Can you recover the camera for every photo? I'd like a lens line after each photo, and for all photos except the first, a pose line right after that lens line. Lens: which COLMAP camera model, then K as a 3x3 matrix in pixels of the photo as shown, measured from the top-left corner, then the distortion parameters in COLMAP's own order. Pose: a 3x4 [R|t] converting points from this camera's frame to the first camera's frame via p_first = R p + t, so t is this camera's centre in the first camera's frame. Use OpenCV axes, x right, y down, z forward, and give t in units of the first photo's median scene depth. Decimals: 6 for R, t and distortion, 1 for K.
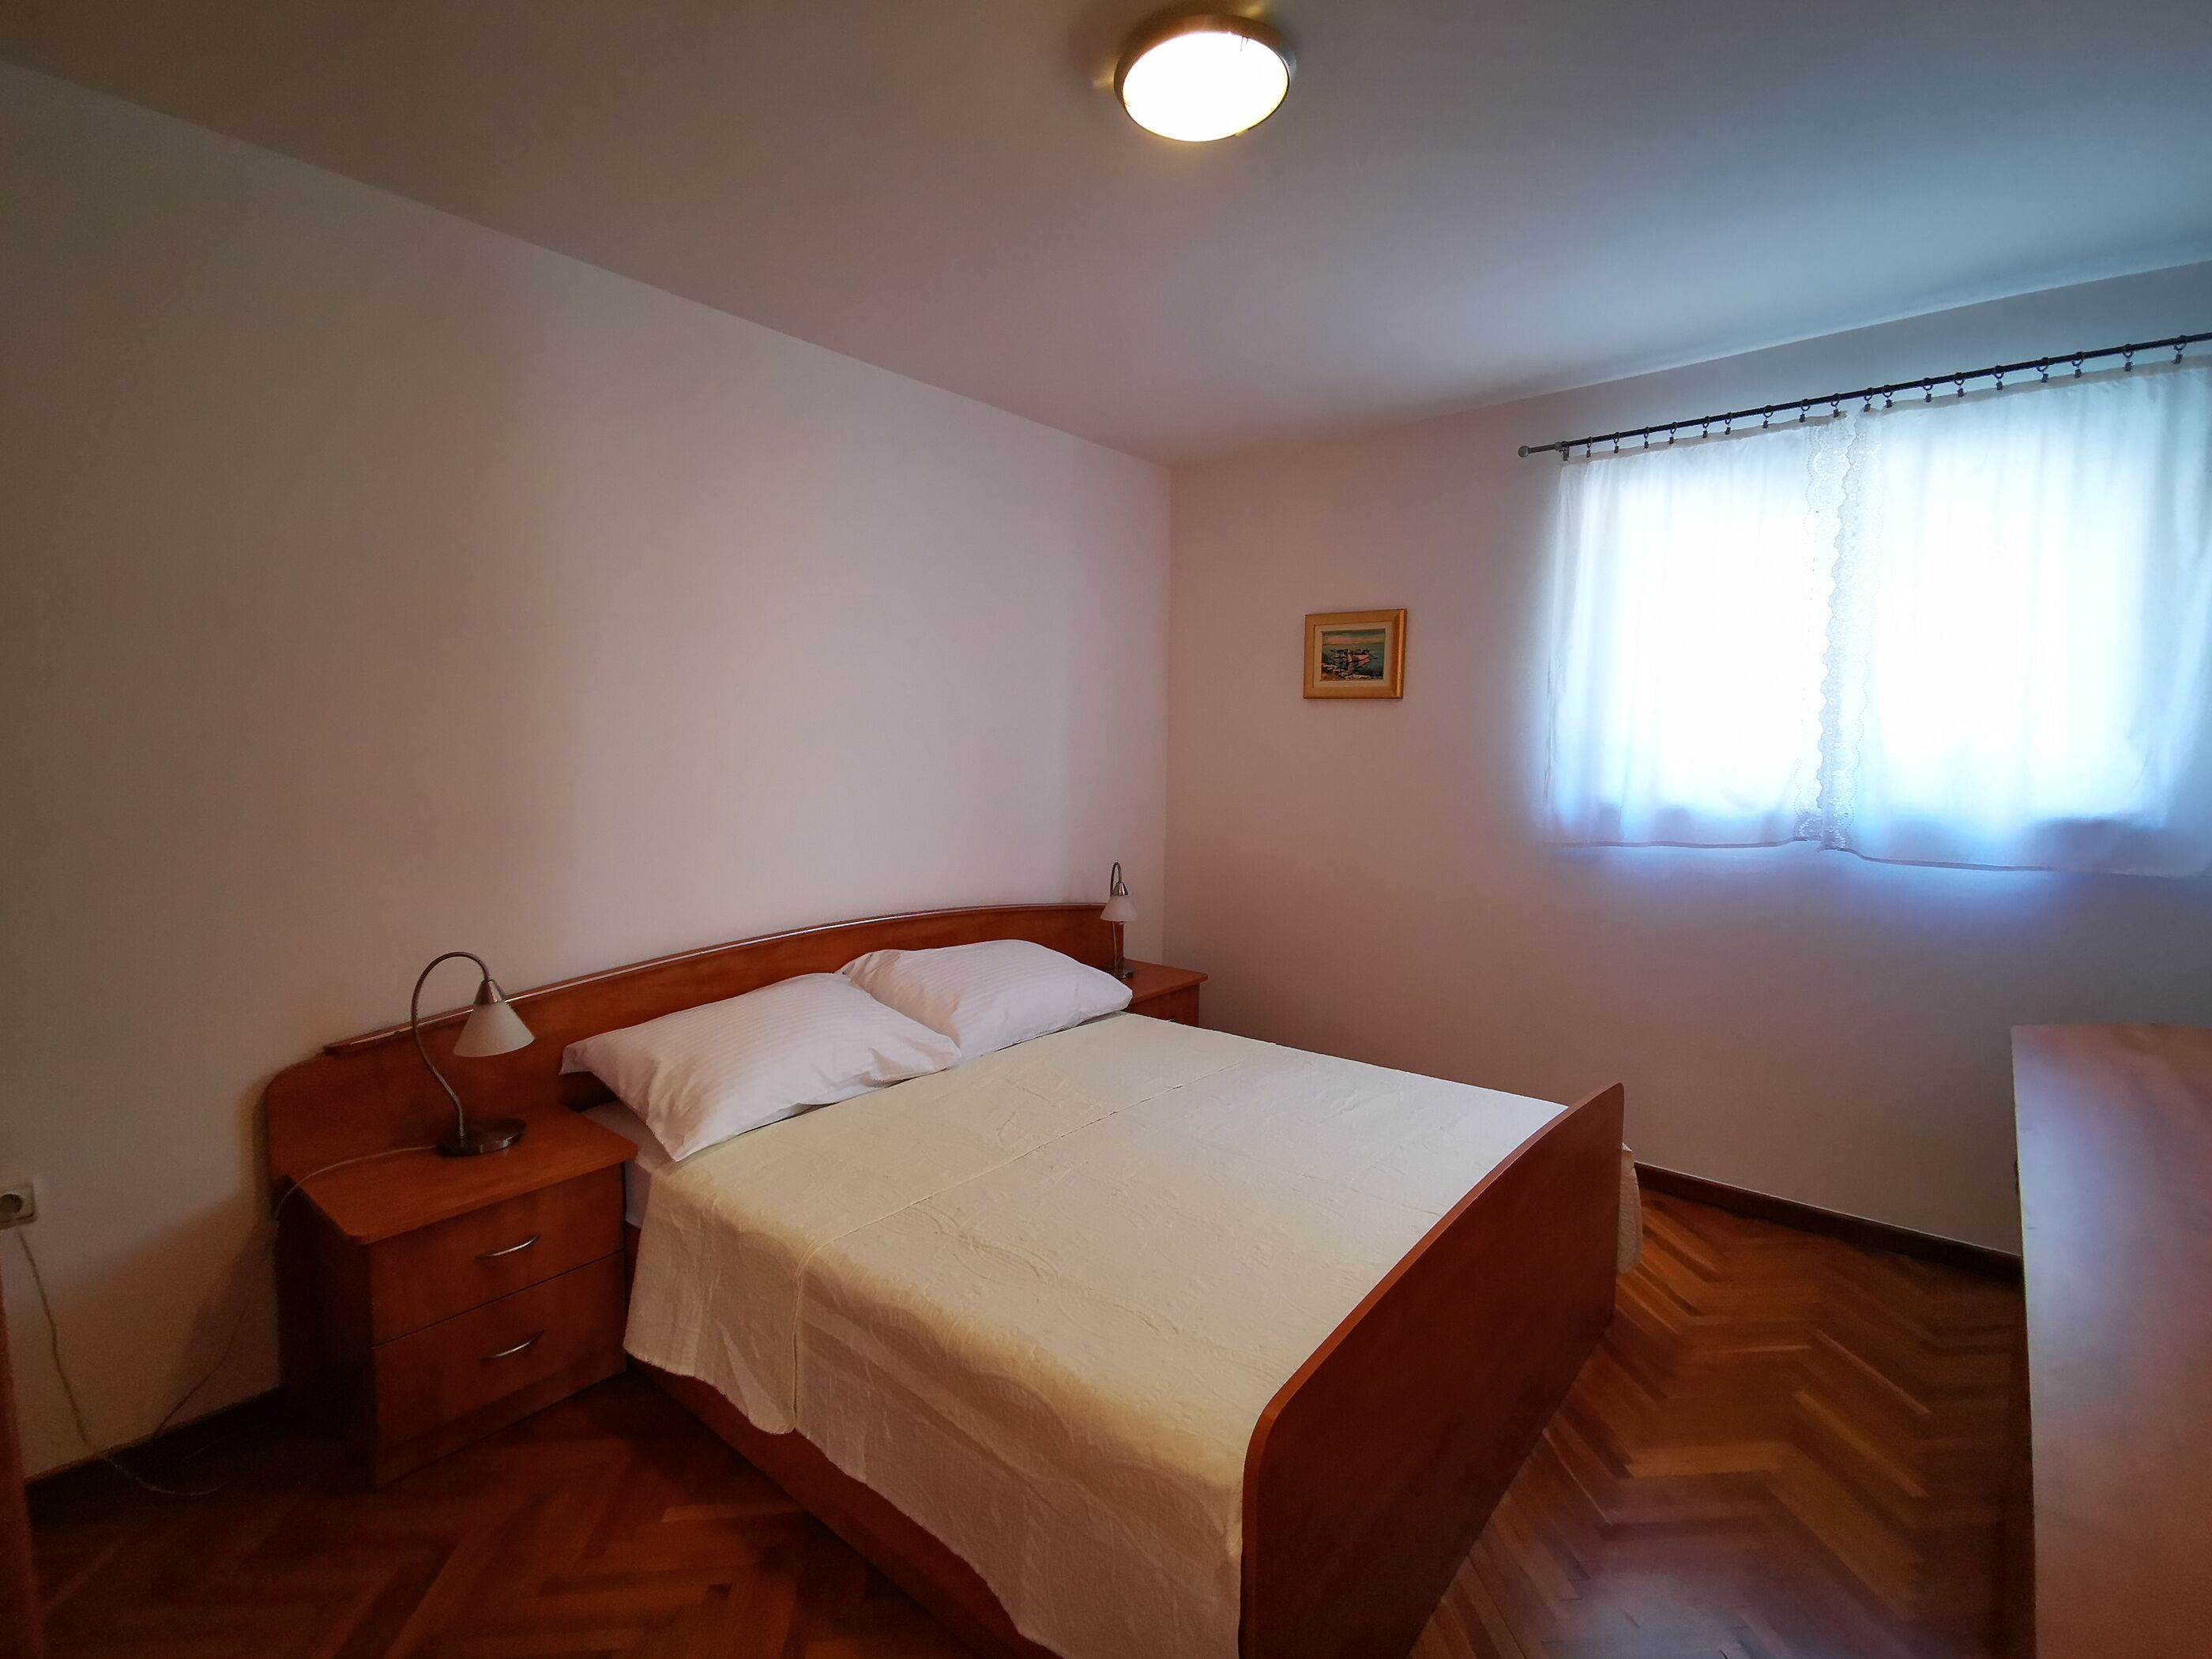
lens RADIAL K [[1027.1, 0, 1109.5], [0, 1027.1, 823.3], [0, 0, 1]] dist [0.000253, -0.000021]
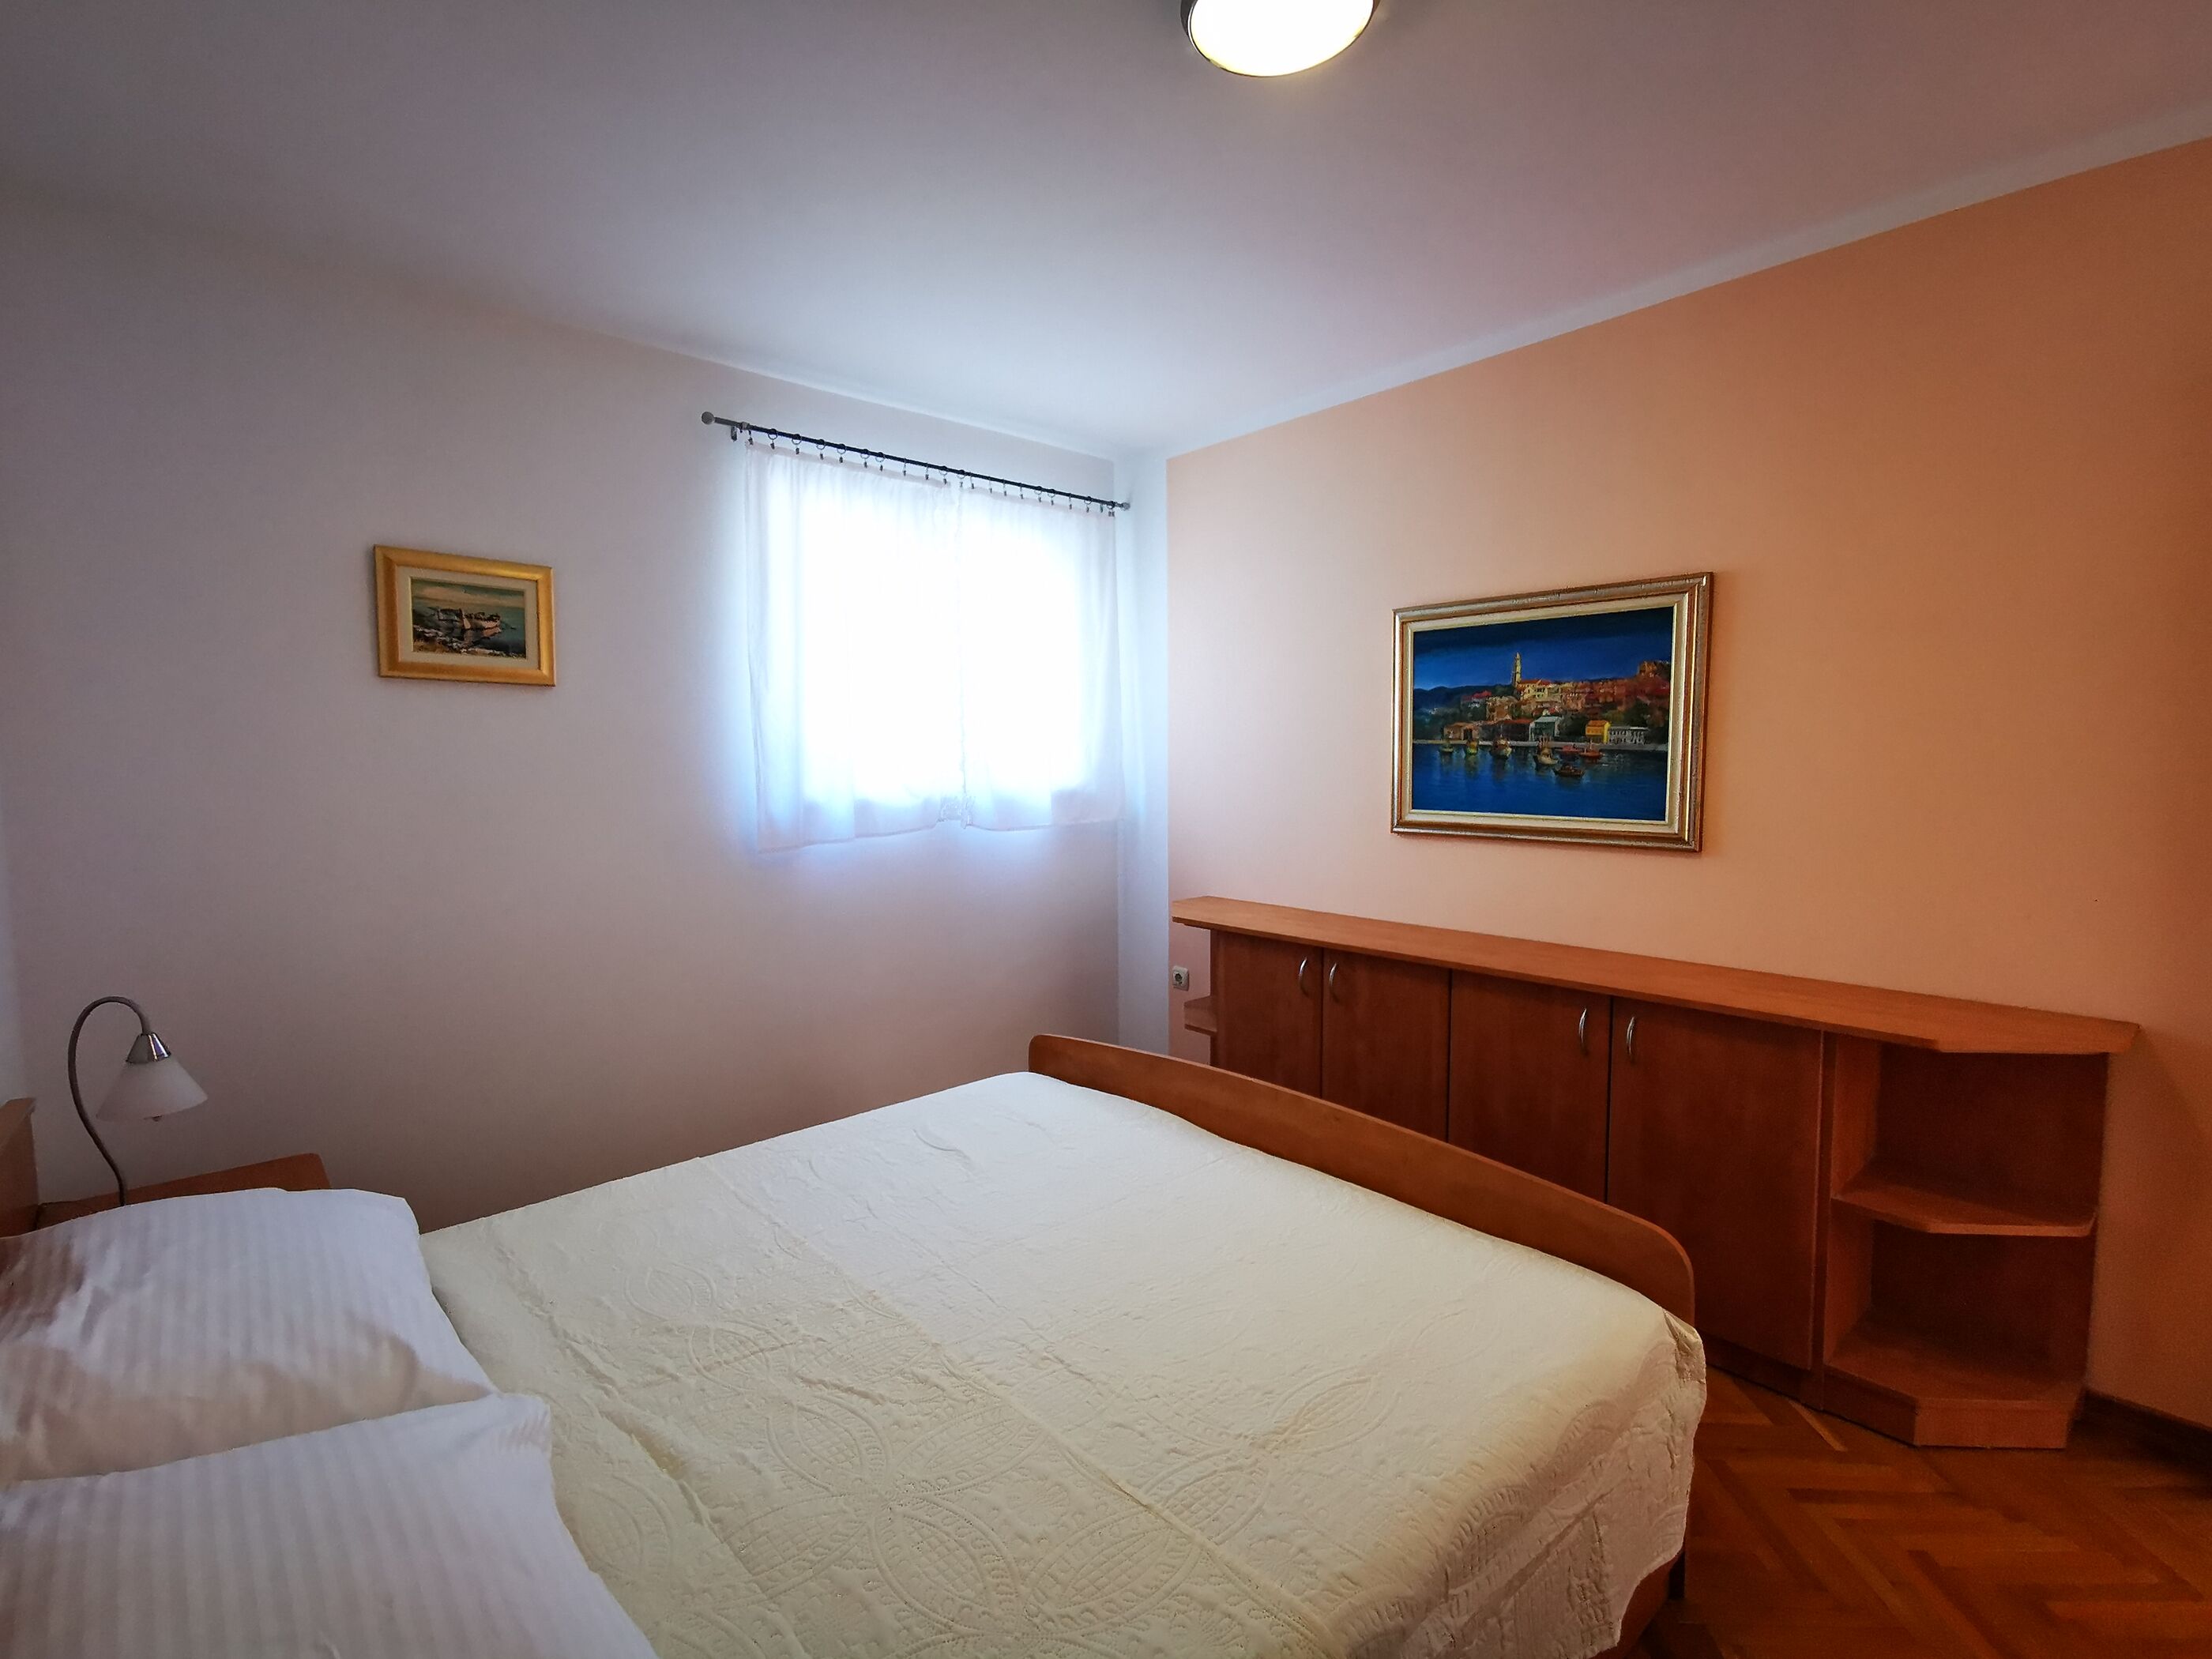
lens RADIAL K [[1029.6, 0, 1100.3], [0, 1029.6, 824.5], [0, 0, 1]] dist [0.010737, -0.000268]
pose [[0.154682, -0.080217, 0.984702, -0.407878], [0.084400, 0.994128, 0.067727, -0.037055], [-0.984353, 0.072633, 0.160544, 0.482788]]
